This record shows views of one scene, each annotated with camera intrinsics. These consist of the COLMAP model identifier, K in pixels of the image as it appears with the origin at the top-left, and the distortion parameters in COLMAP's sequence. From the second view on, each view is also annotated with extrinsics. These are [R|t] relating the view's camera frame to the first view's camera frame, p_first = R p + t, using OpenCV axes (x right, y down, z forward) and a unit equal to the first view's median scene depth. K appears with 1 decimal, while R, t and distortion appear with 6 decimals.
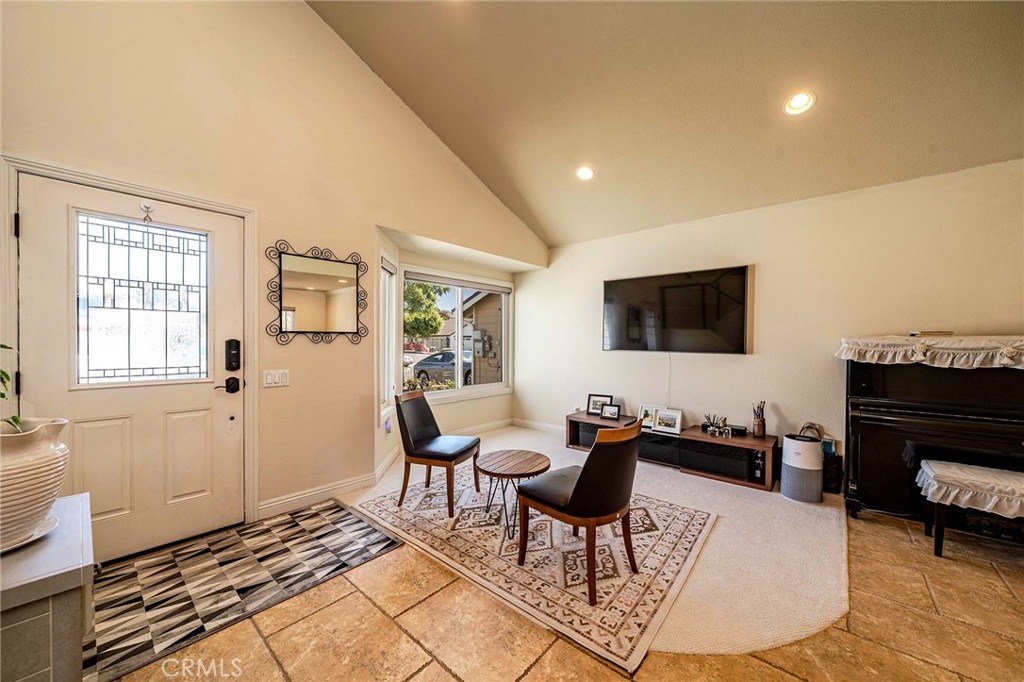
lens RADIAL K [[375.2, 0, 510.0], [0, 375.2, 346.1], [0, 0, 1]] dist [-0.001887, 0.000194]
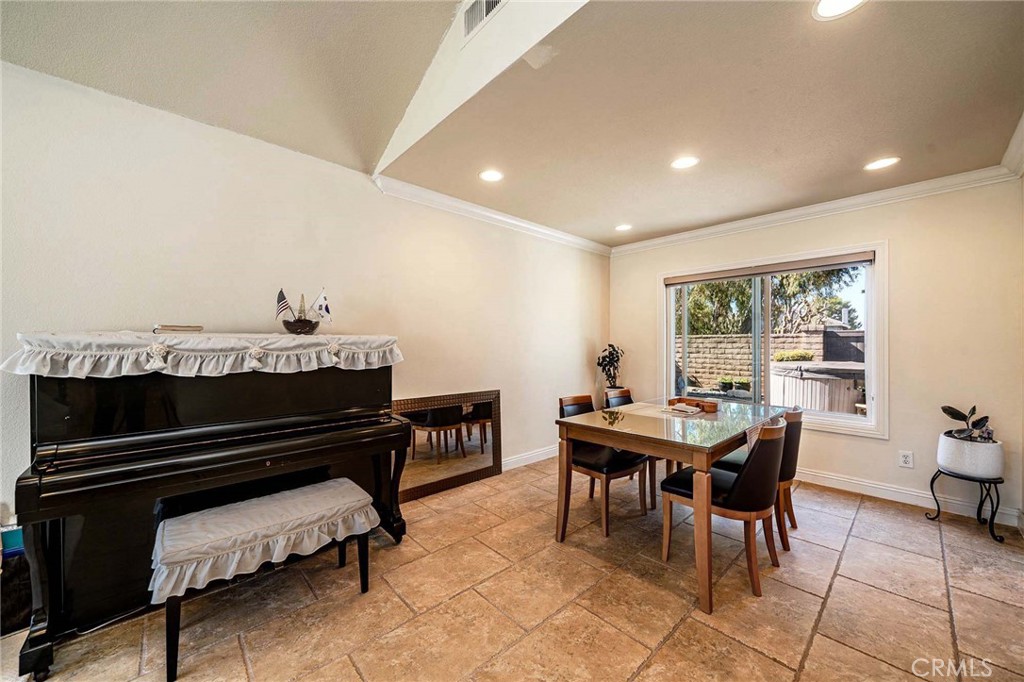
lens RADIAL K [[375.2, 0, 510.0], [0, 375.2, 346.1], [0, 0, 1]] dist [-0.001887, 0.000194]
pose [[0.110300, -0.009853, 0.993850, 0.457587], [0.009805, 0.999913, 0.008825, -0.000842], [-0.993850, 0.008772, 0.110387, 0.280217]]
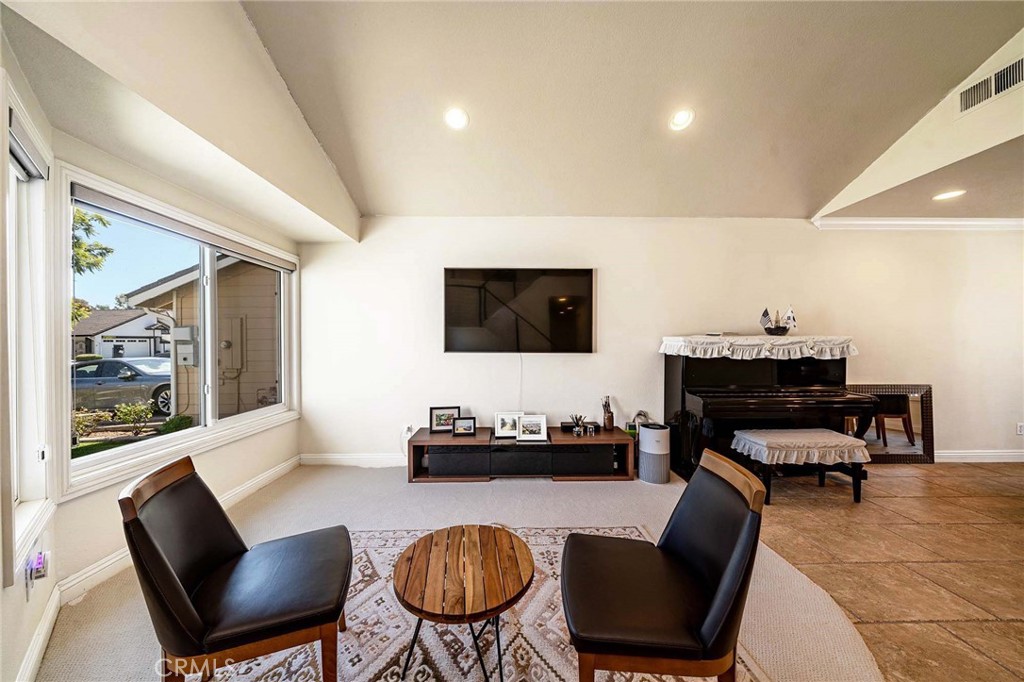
lens RADIAL K [[350.8, 0, 510.5], [0, 350.8, 346.8], [0, 0, 1]] dist [-0.006296, 0.000053]
pose [[0.747375, -0.013516, 0.664265, -0.251380], [0.013636, 0.999895, 0.005004, -0.004723], [-0.664263, 0.005318, 0.747480, 0.531001]]
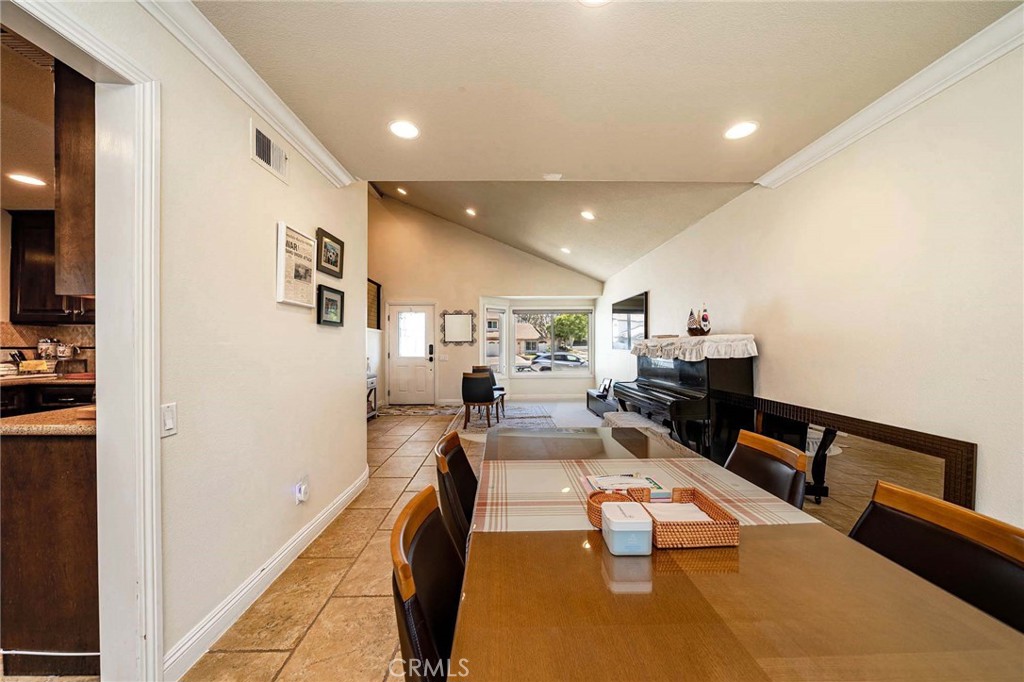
lens RADIAL K [[350.8, 0, 510.5], [0, 350.8, 346.8], [0, 0, 1]] dist [-0.006296, 0.000053]
pose [[0.669313, -0.005364, -0.742961, 1.662024], [-0.001465, 0.999962, -0.008539, 0.021988], [0.742979, 0.006803, 0.669280, -0.414431]]
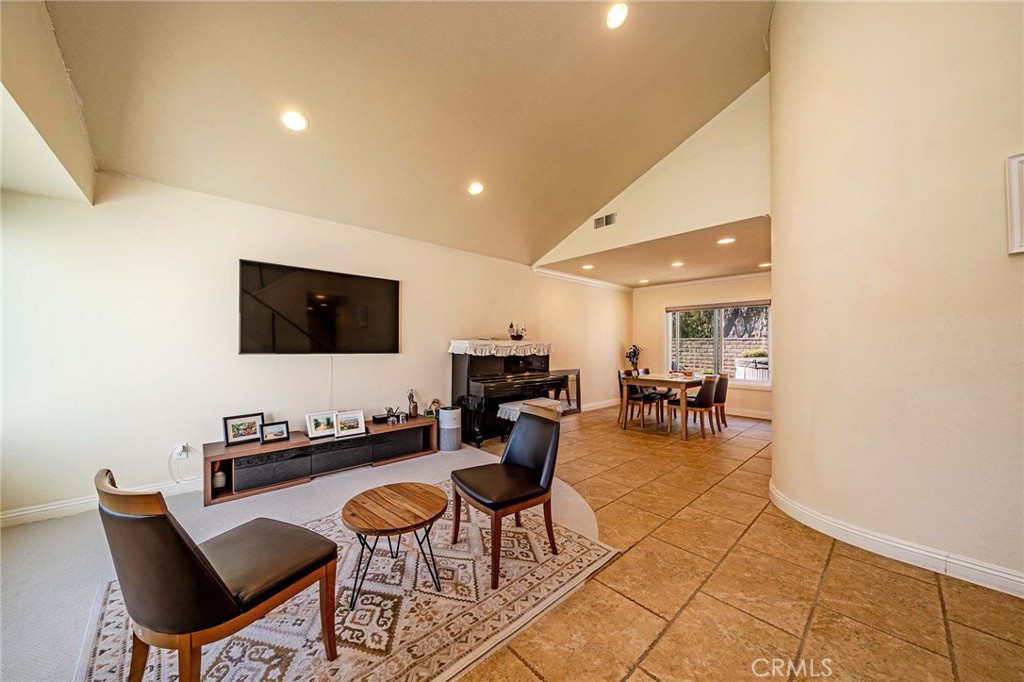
lens RADIAL K [[350.8, 0, 510.5], [0, 350.8, 346.8], [0, 0, 1]] dist [-0.006296, 0.000053]
pose [[0.118605, -0.008898, 0.992902, -0.597541], [0.009477, 0.999924, 0.007829, -0.006458], [-0.992896, 0.008481, 0.118680, 0.635482]]
